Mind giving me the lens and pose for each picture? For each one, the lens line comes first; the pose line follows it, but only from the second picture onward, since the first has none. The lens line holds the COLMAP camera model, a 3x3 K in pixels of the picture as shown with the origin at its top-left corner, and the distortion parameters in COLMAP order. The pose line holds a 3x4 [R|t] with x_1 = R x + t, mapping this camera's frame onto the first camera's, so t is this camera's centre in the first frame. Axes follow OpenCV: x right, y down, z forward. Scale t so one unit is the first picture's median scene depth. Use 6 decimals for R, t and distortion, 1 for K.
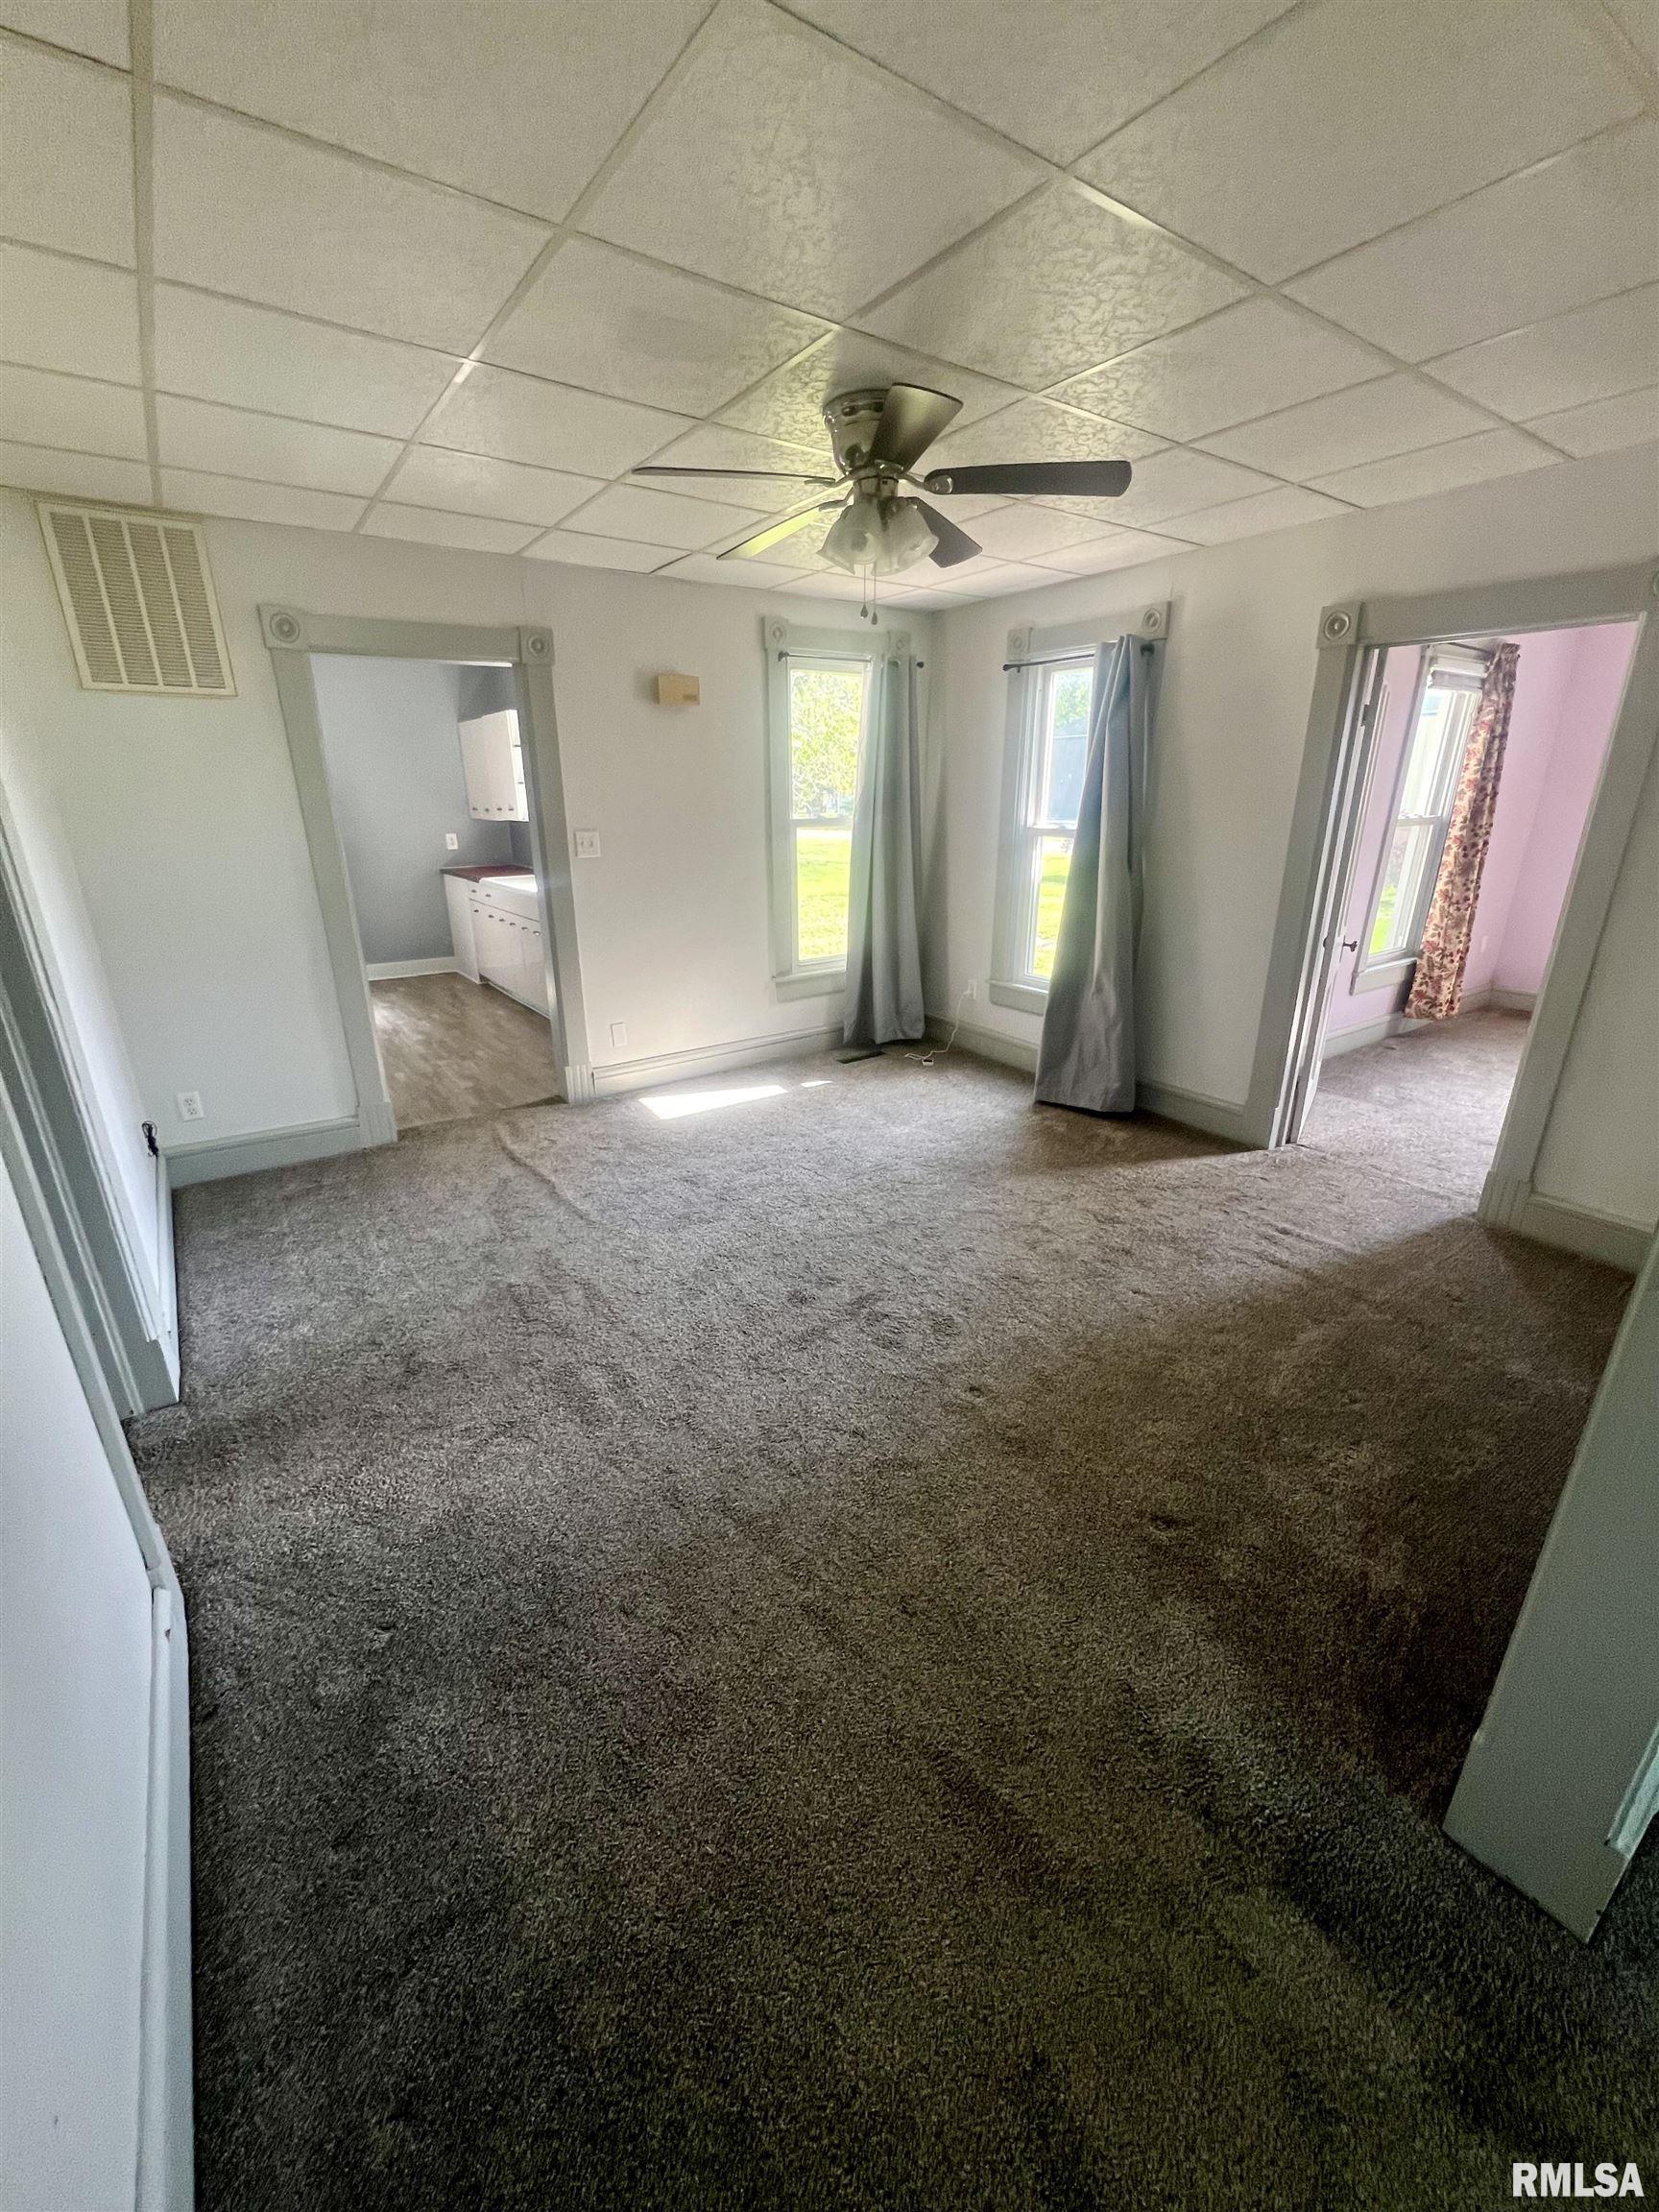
lens RADIAL K [[879.8, 0, 826.1], [0, 879.8, 1100.7], [0, 0, 1]] dist [0.001438, 0.000142]
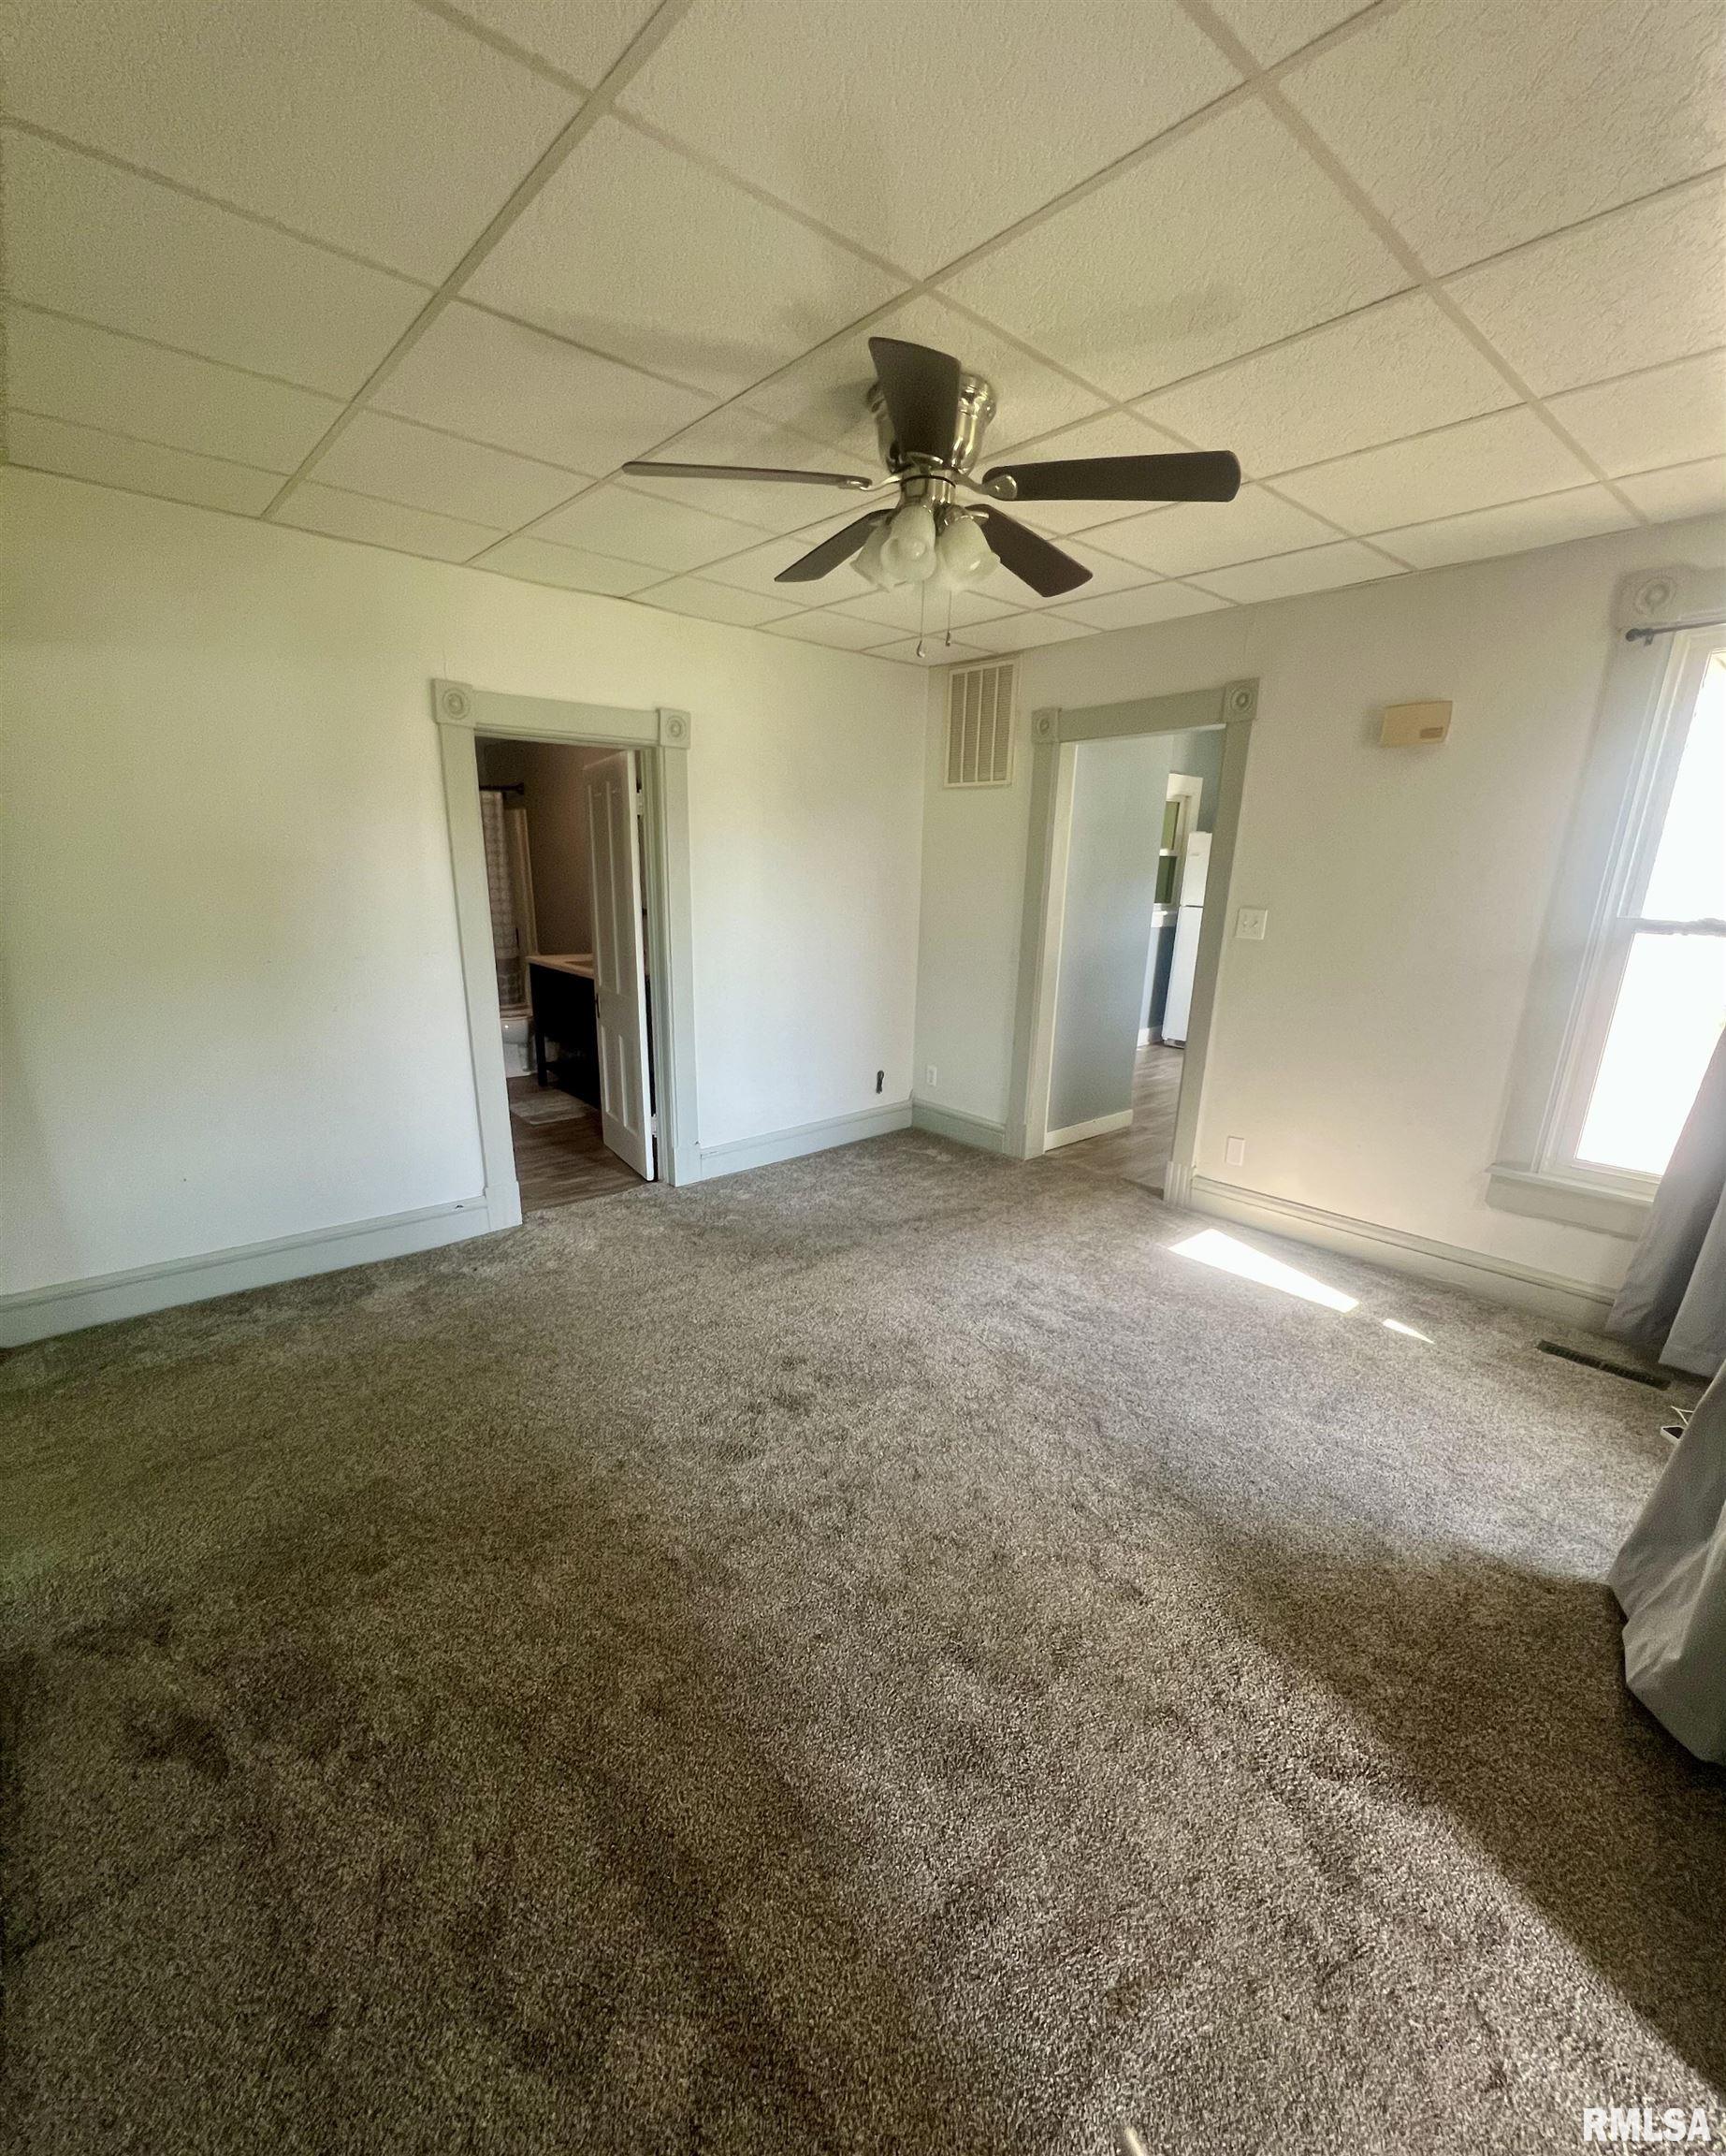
lens RADIAL K [[923.3, 0, 865.5], [0, 923.3, 1144.4], [0, 0, 1]] dist [0.000560, 0.000436]
pose [[0.107672, 0.303033, -0.946878, 0.662663], [-0.347408, 0.903842, 0.249755, -0.213012], [0.931512, 0.302062, 0.202595, 0.596489]]
